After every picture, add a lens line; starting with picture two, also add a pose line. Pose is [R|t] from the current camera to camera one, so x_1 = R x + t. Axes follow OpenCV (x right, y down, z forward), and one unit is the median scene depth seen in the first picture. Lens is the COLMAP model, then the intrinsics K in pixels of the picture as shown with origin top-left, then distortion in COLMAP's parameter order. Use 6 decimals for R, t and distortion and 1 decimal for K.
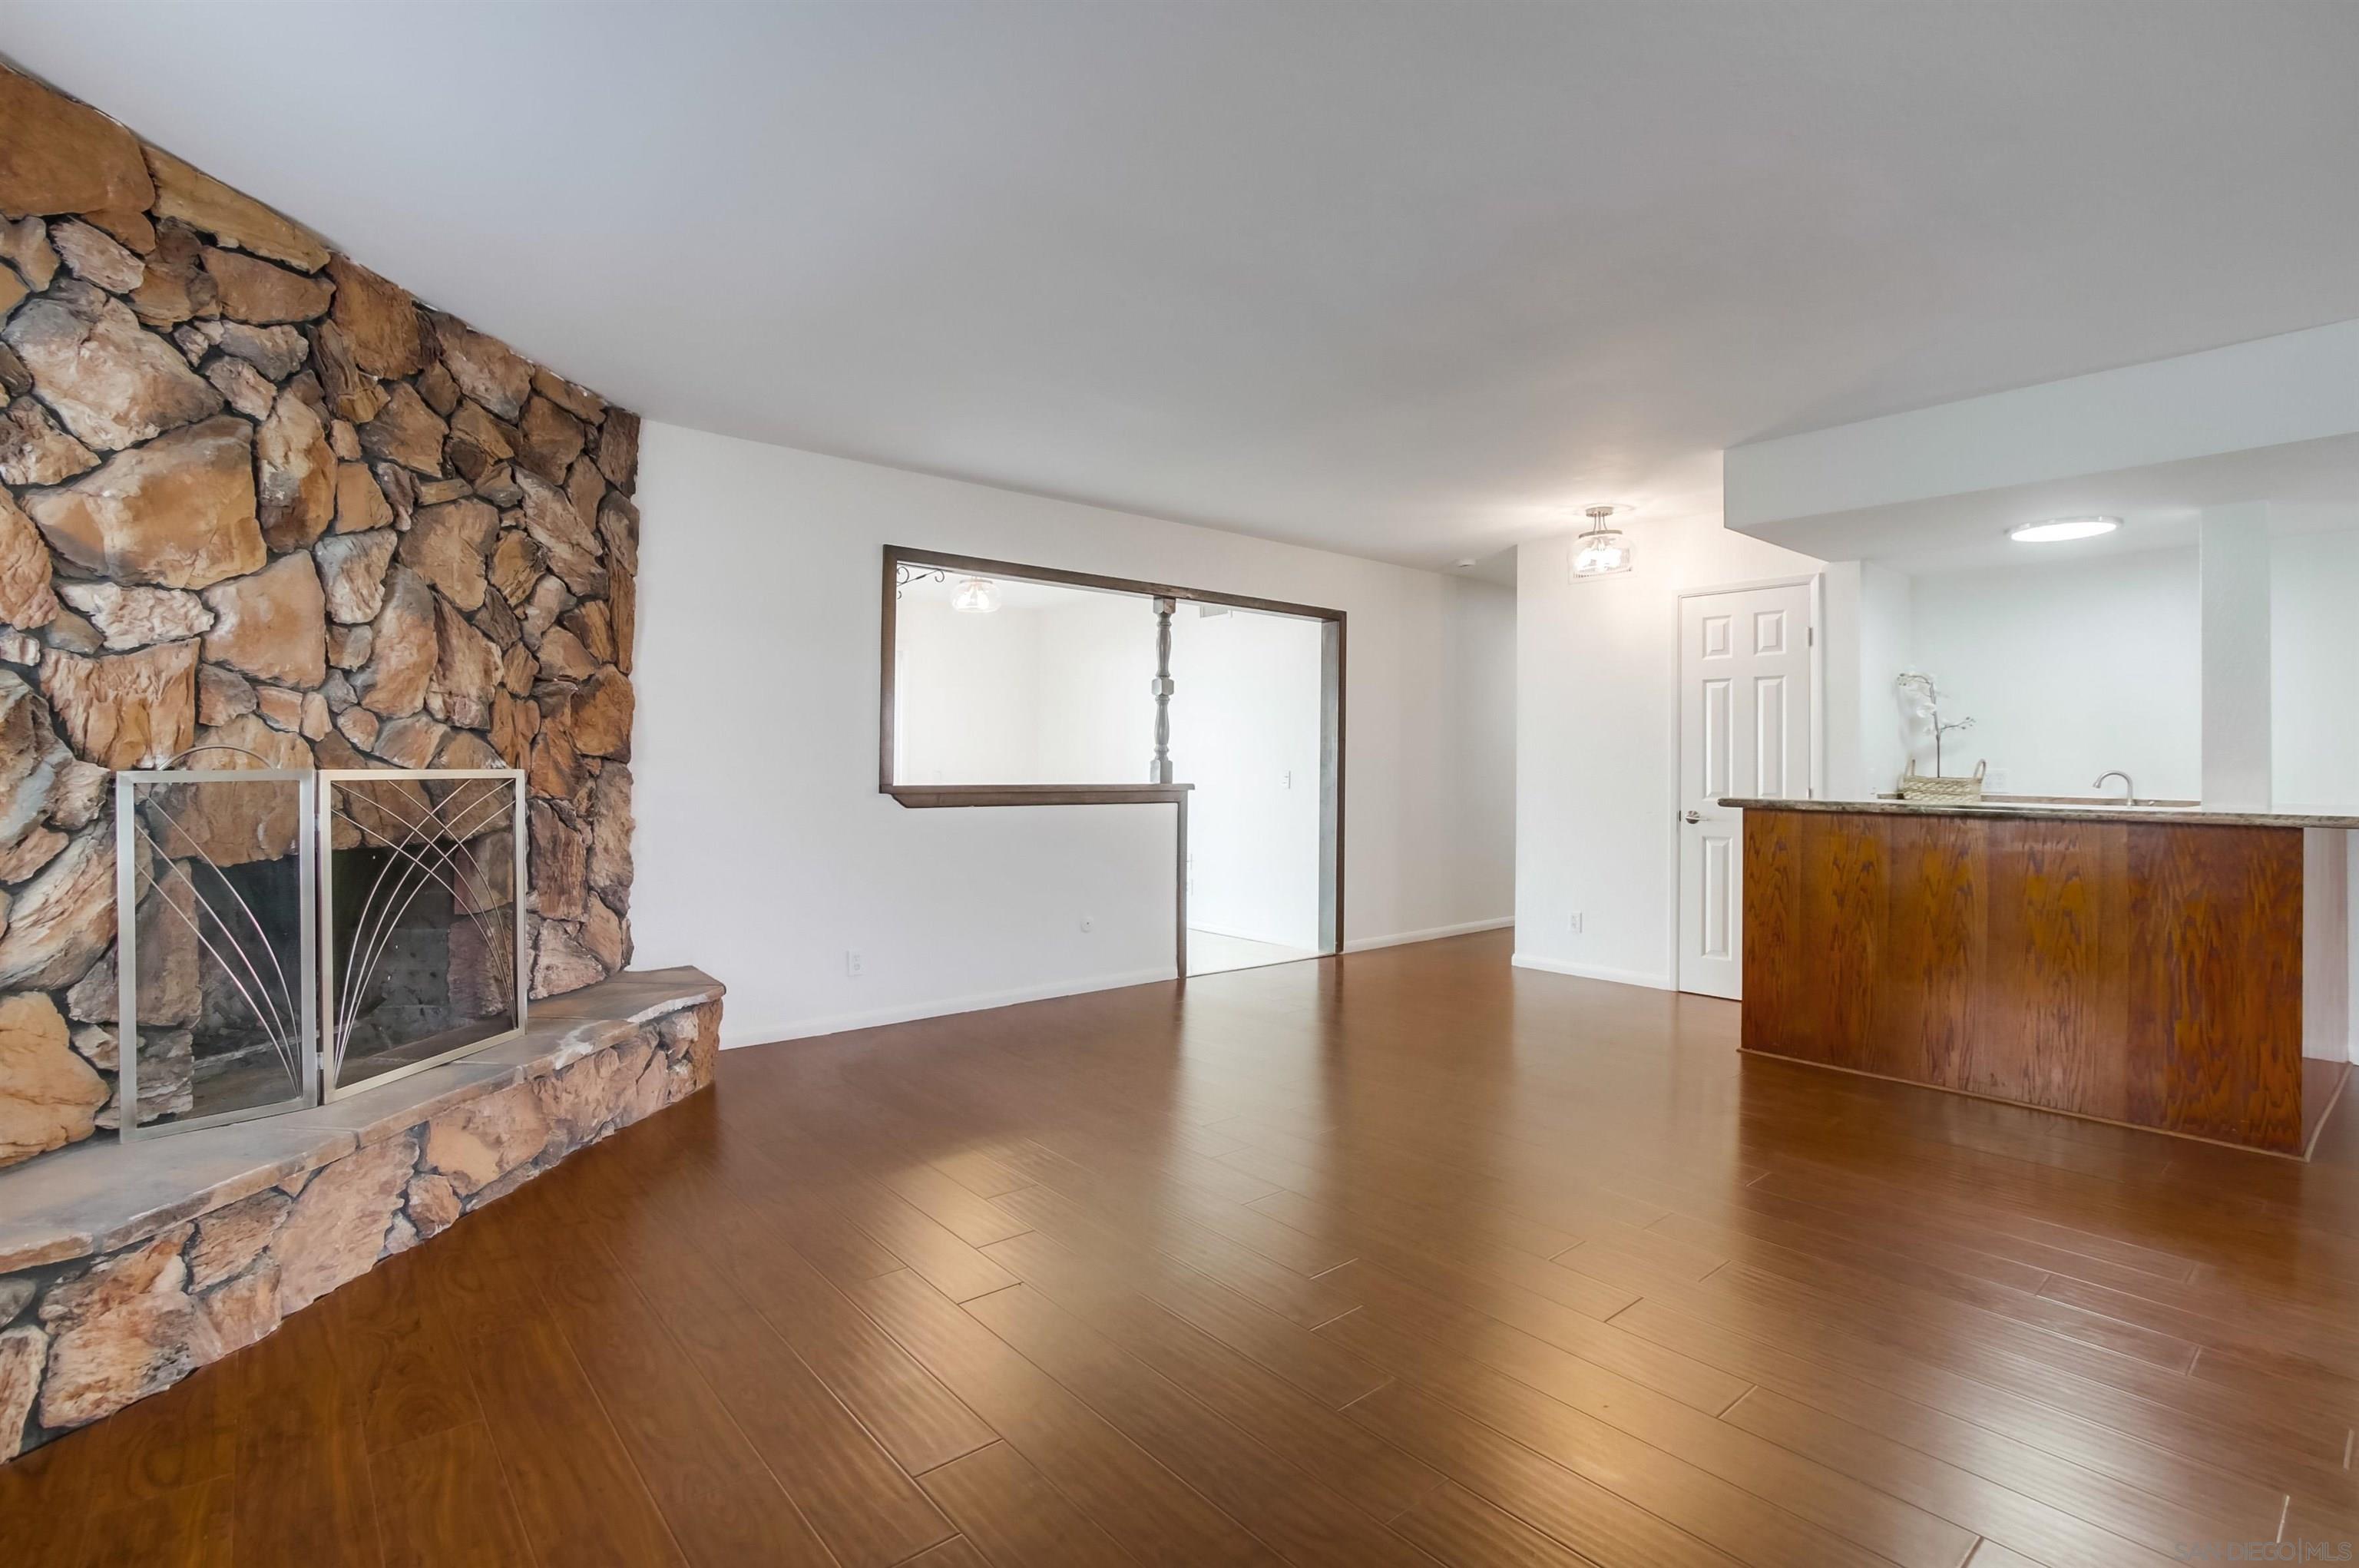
lens RADIAL K [[1111.7, 0, 1189.2], [0, 1111.7, 754.3], [0, 0, 1]] dist [-0.006731, 0.000568]
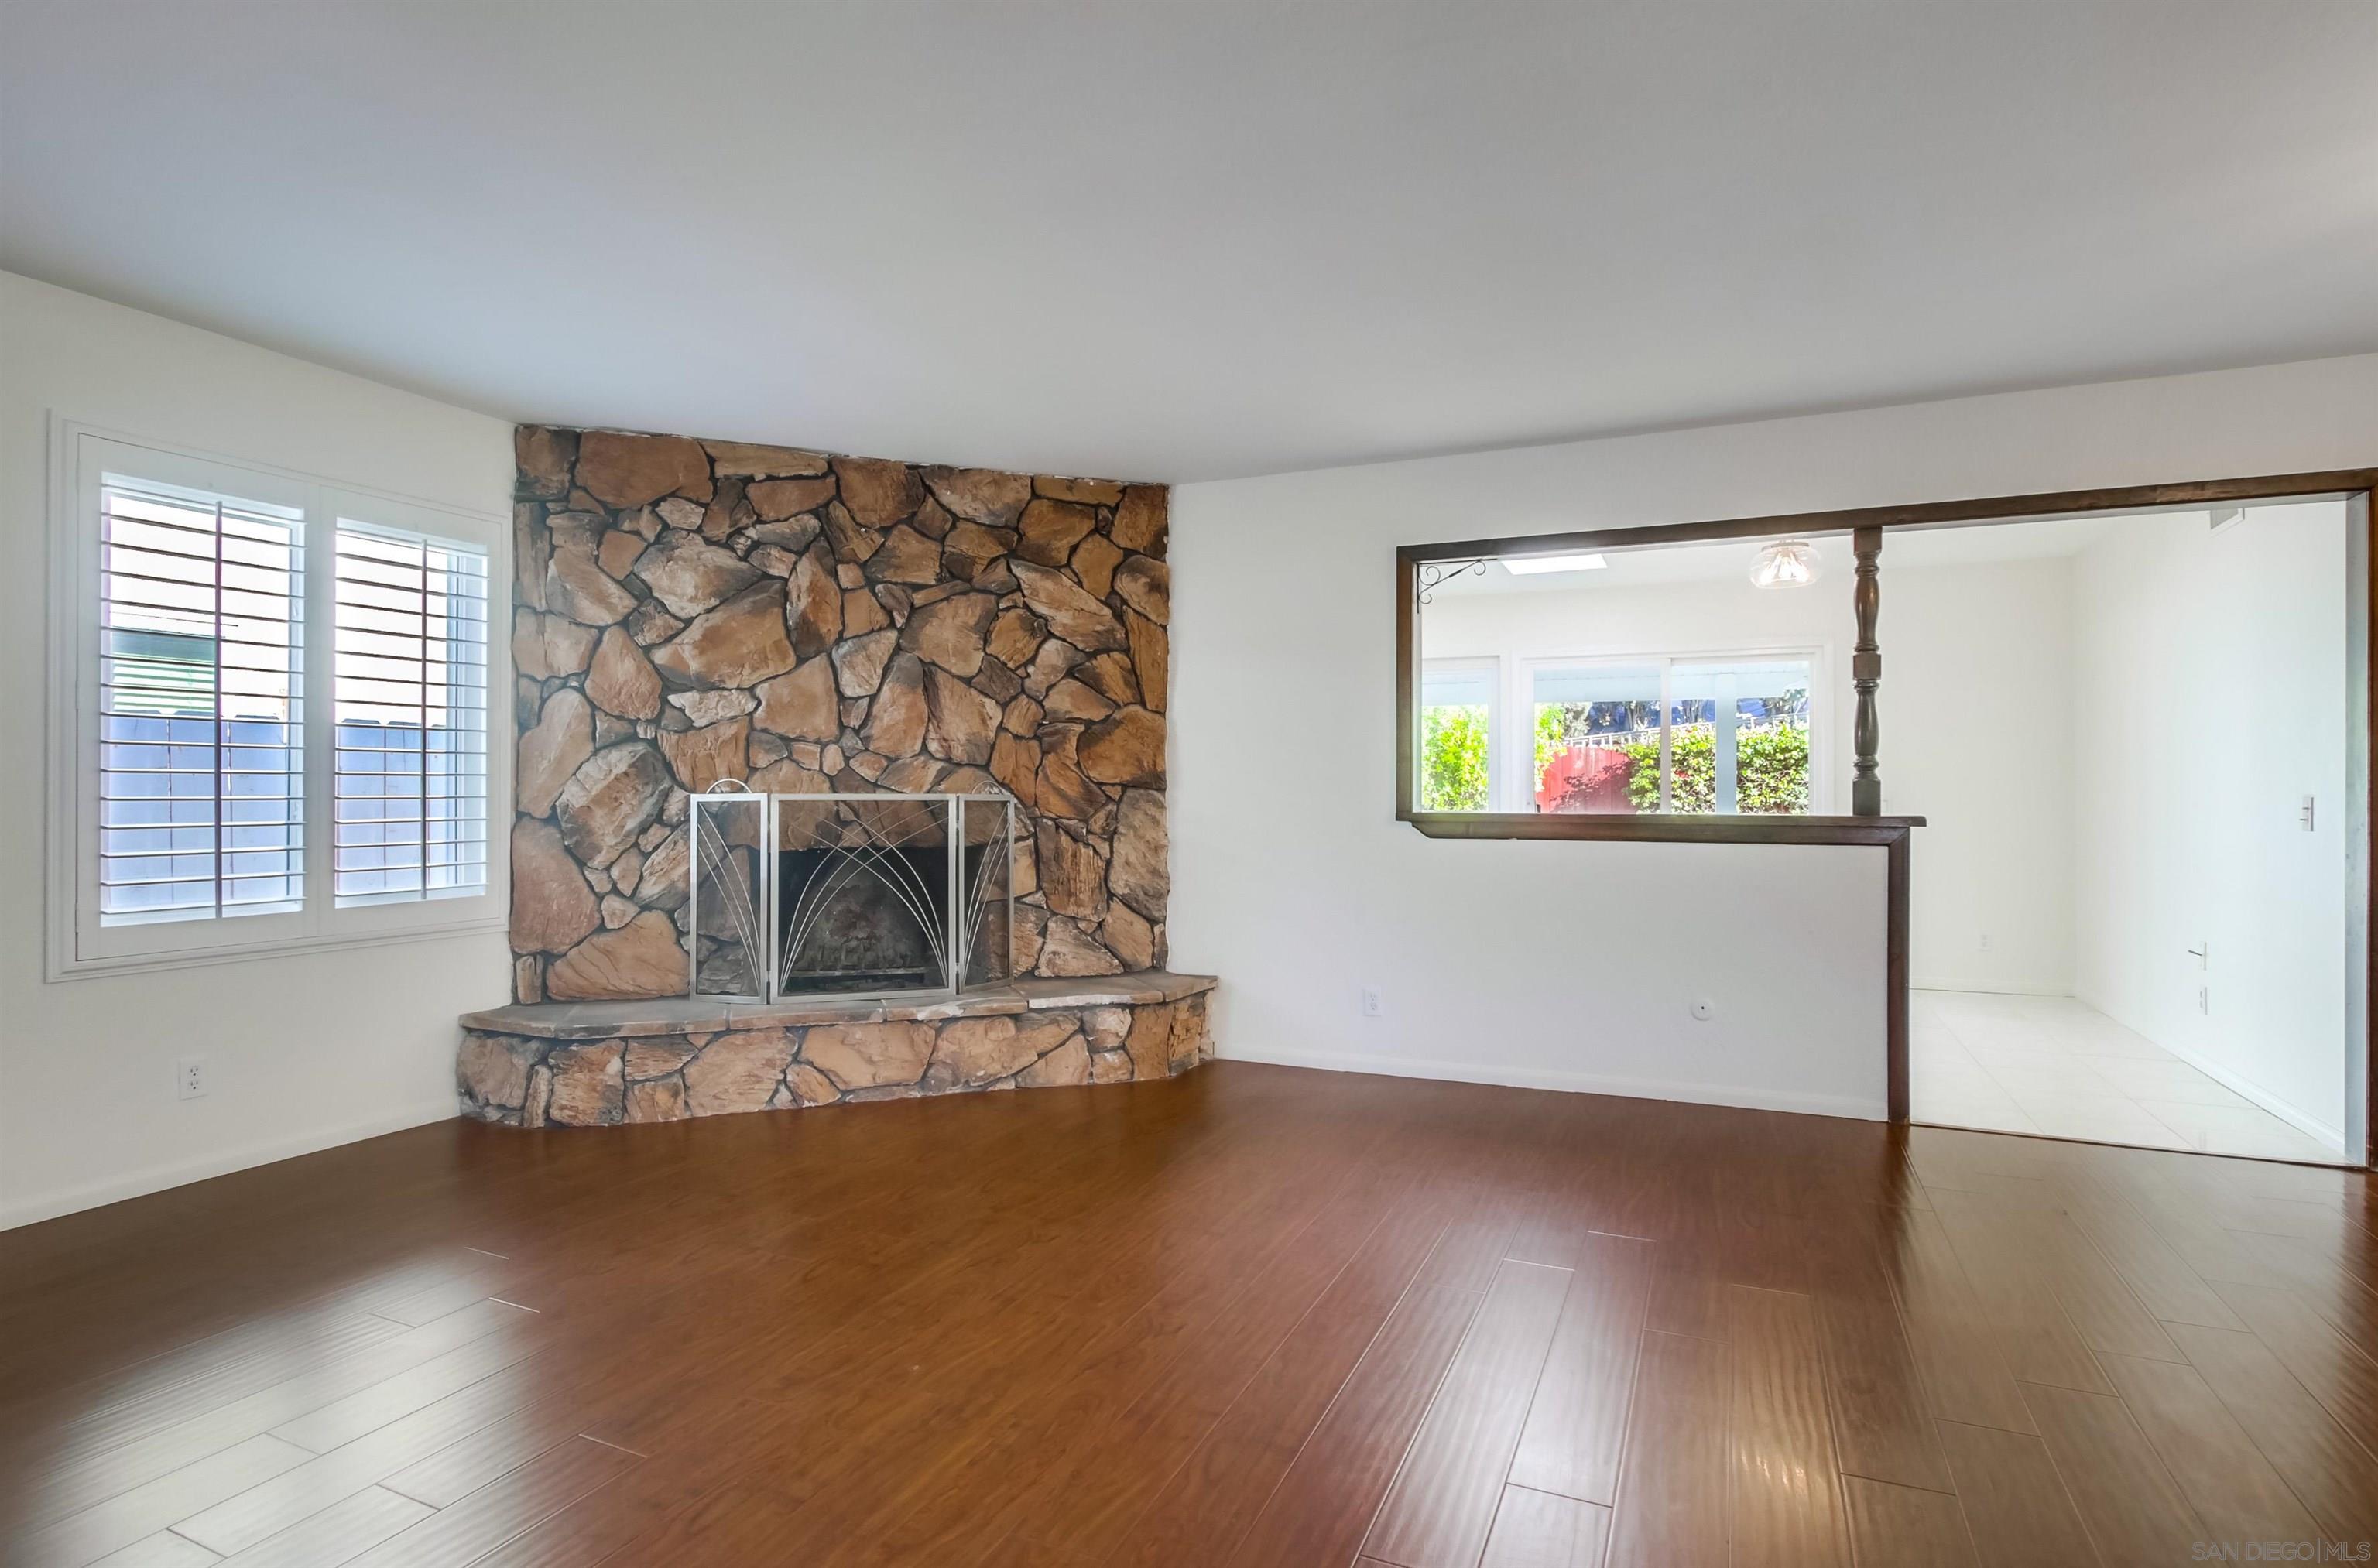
lens RADIAL K [[1227.8, 0, 1189.0], [0, 1227.8, 784.0], [0, 0, 1]] dist [-0.013425, 0.000280]
pose [[0.420802, -0.013586, -0.907051, 0.783206], [0.011499, 0.999887, -0.009641, 0.017821], [0.907080, -0.006373, 0.420910, 0.590169]]
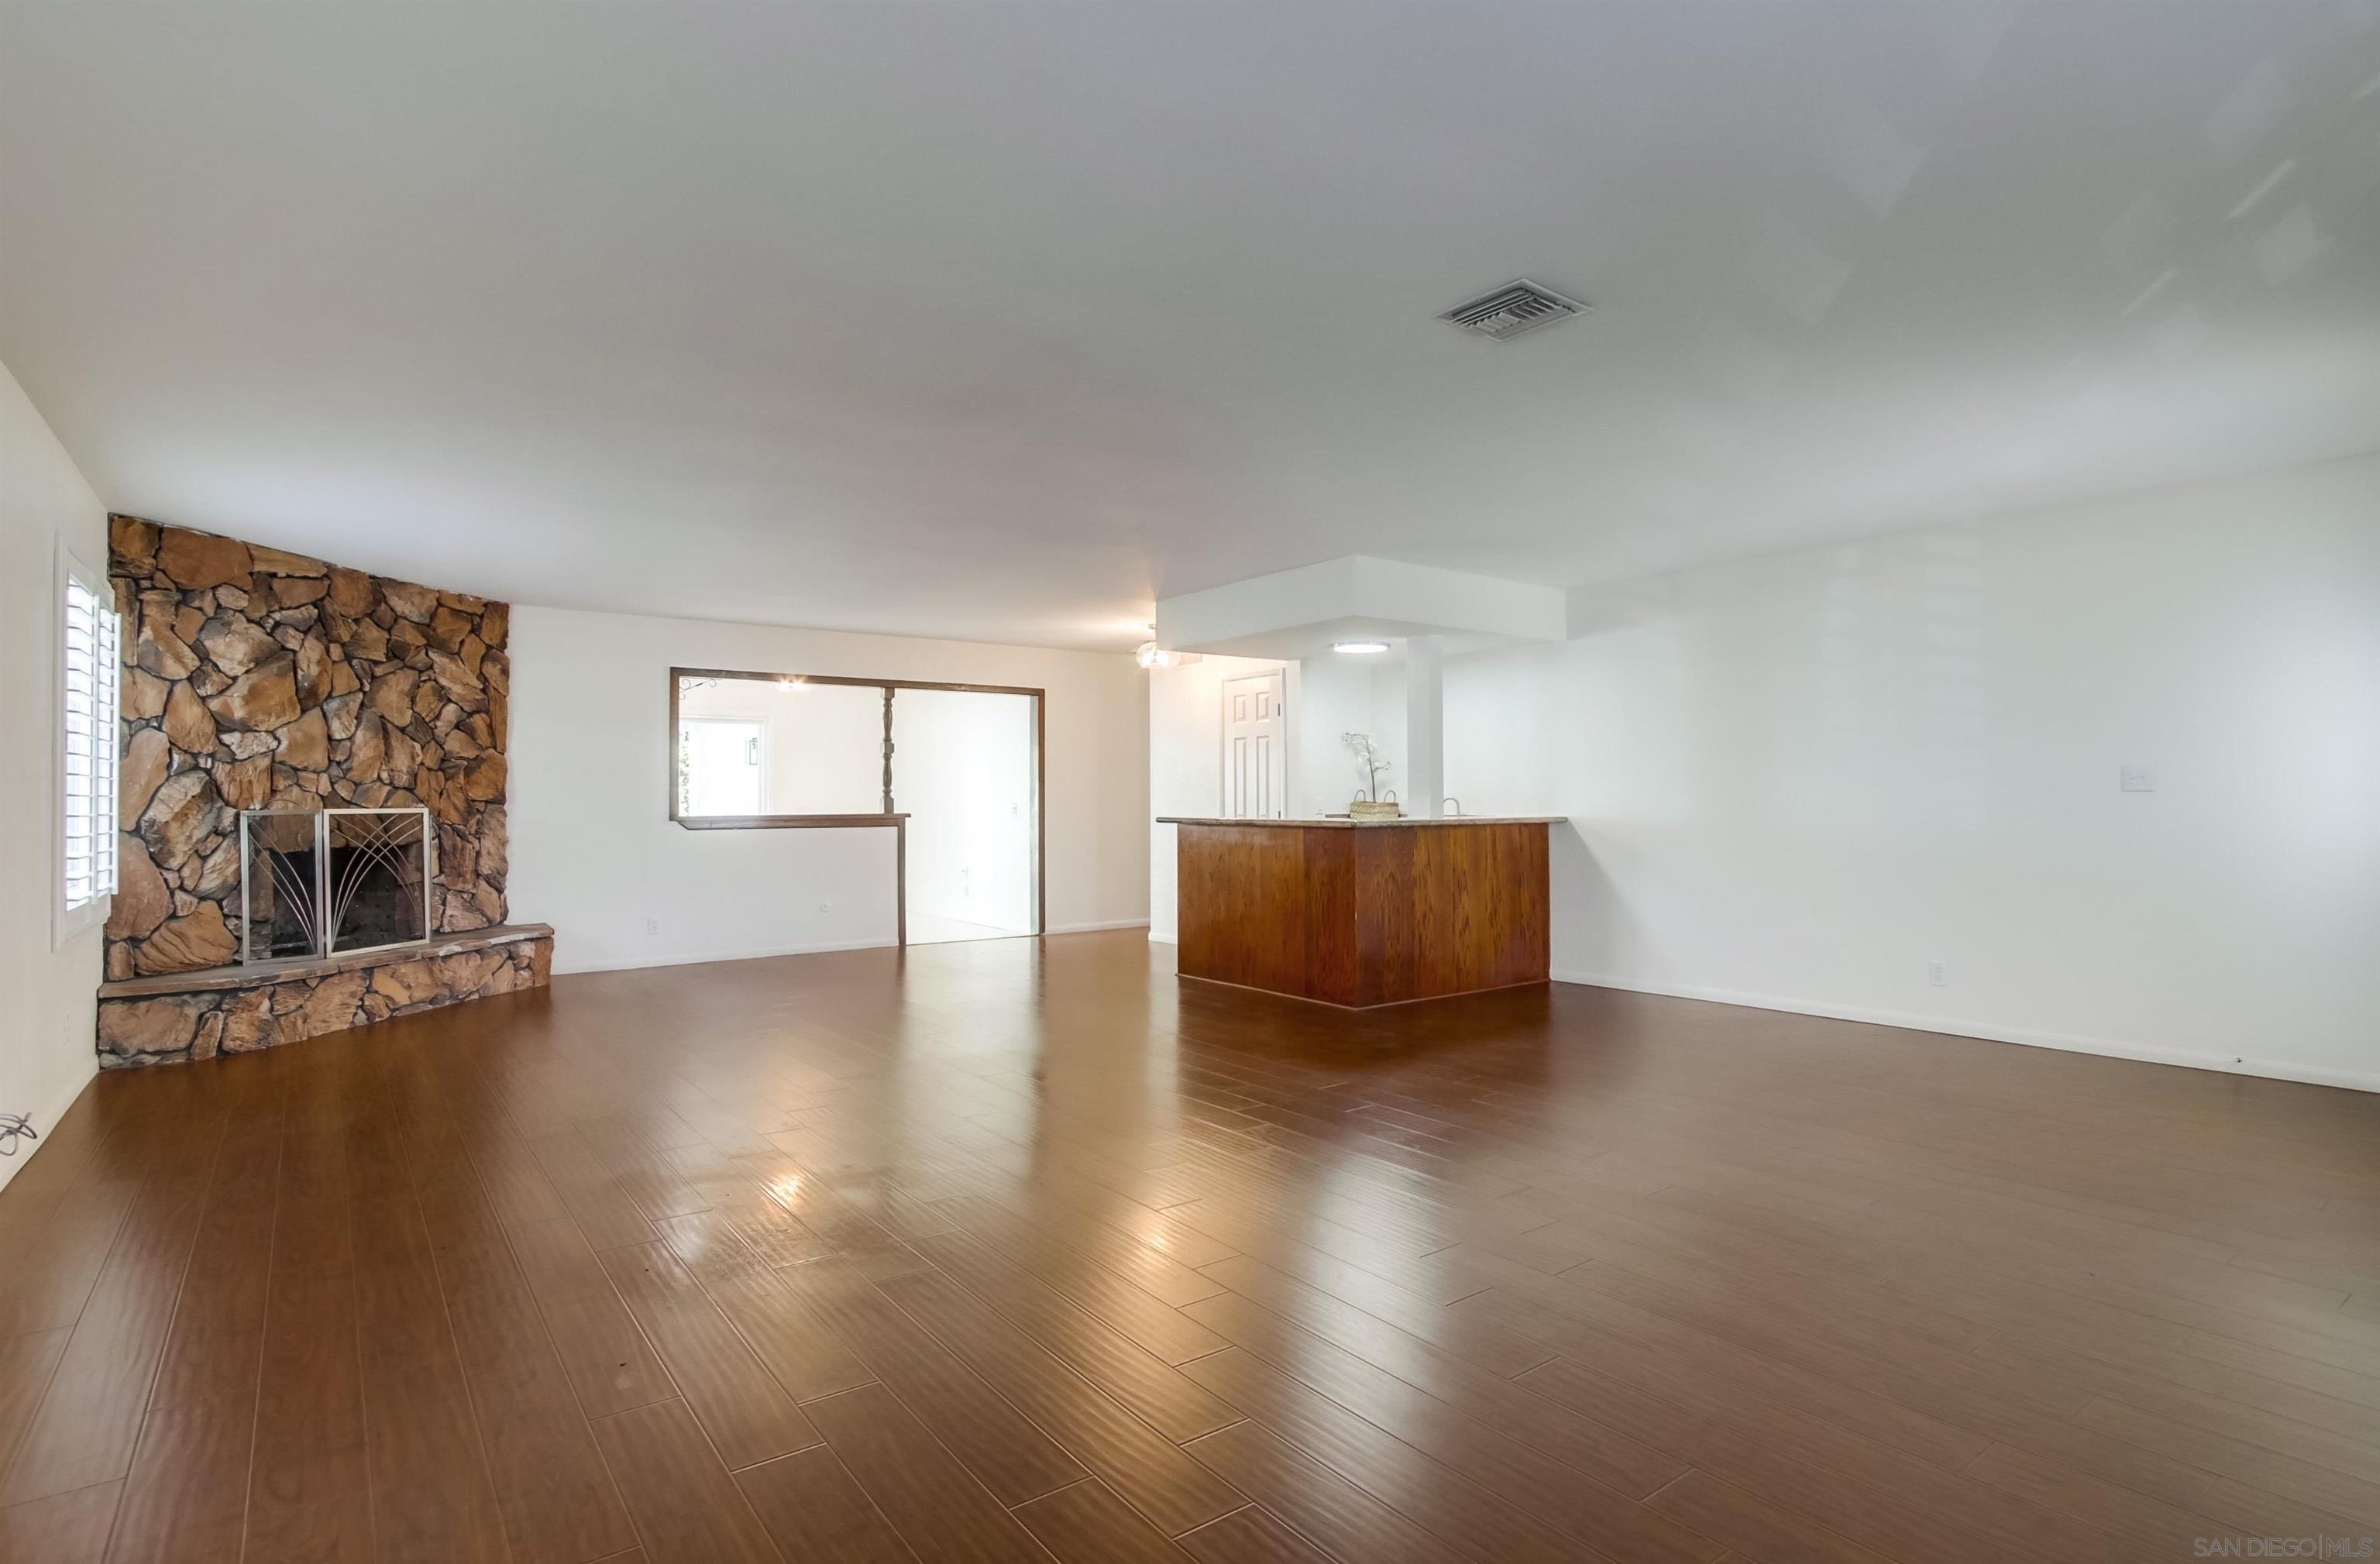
lens RADIAL K [[1199.7, 0, 1190.0], [0, 1199.7, 782.0], [0, 0, 1]] dist [-0.001799, -0.000790]
pose [[0.997569, -0.014235, -0.068210, 0.828699], [0.013935, 0.999891, -0.004872, -0.003484], [0.068272, 0.003910, 0.997659, -0.953632]]
